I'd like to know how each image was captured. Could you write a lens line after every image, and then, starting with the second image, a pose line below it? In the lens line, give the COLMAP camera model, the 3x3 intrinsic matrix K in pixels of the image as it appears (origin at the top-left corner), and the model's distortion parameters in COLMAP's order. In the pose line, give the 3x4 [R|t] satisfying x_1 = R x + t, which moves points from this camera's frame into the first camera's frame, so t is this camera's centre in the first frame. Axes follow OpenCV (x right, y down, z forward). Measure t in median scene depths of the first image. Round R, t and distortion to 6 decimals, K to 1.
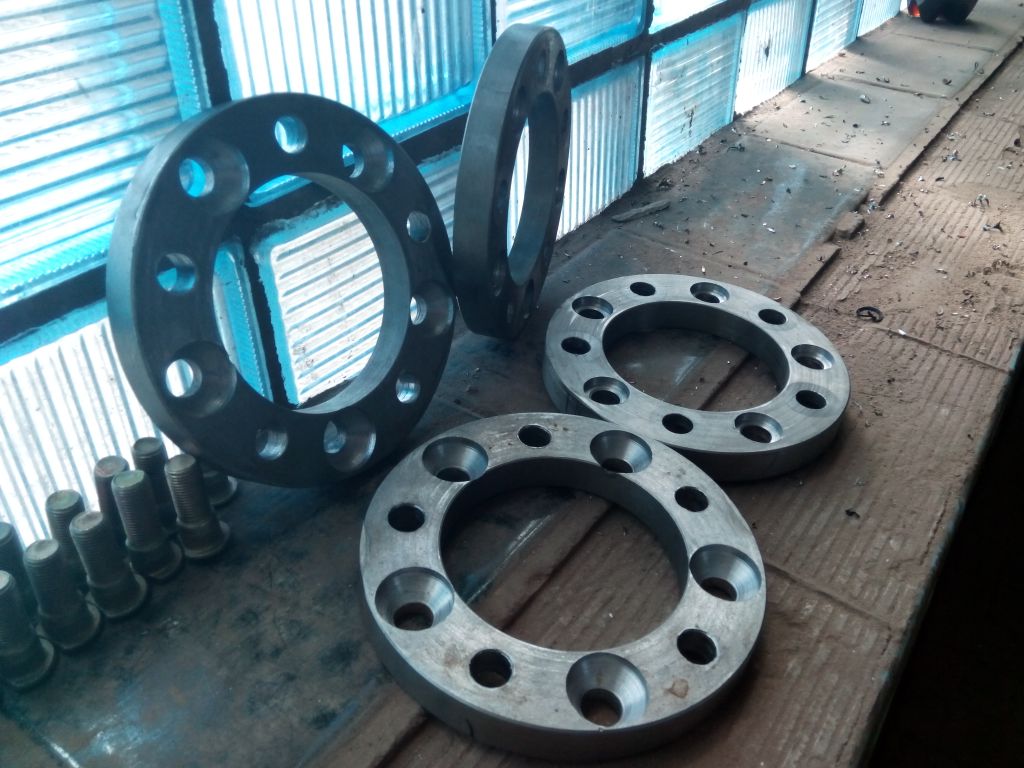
lens RADIAL K [[913.3, 0, 551.1], [0, 913.3, 395.6], [0, 0, 1]] dist [0.131593, -0.364834]
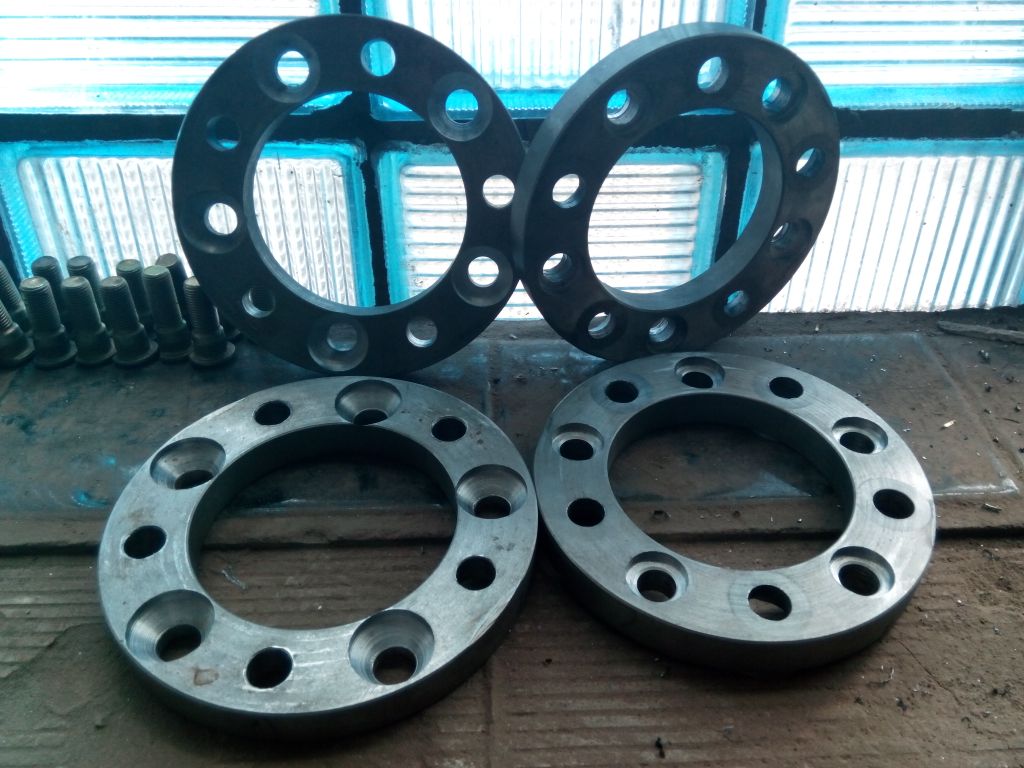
lens RADIAL K [[919.4, 0, 542.8], [0, 919.4, 382.9], [0, 0, 1]] dist [0.043959, -0.011465]
pose [[0.583990, 0.453680, -0.673150, 0.662715], [-0.466369, 0.866245, 0.179222, -0.214382], [0.664422, 0.209272, 0.717460, 0.384262]]
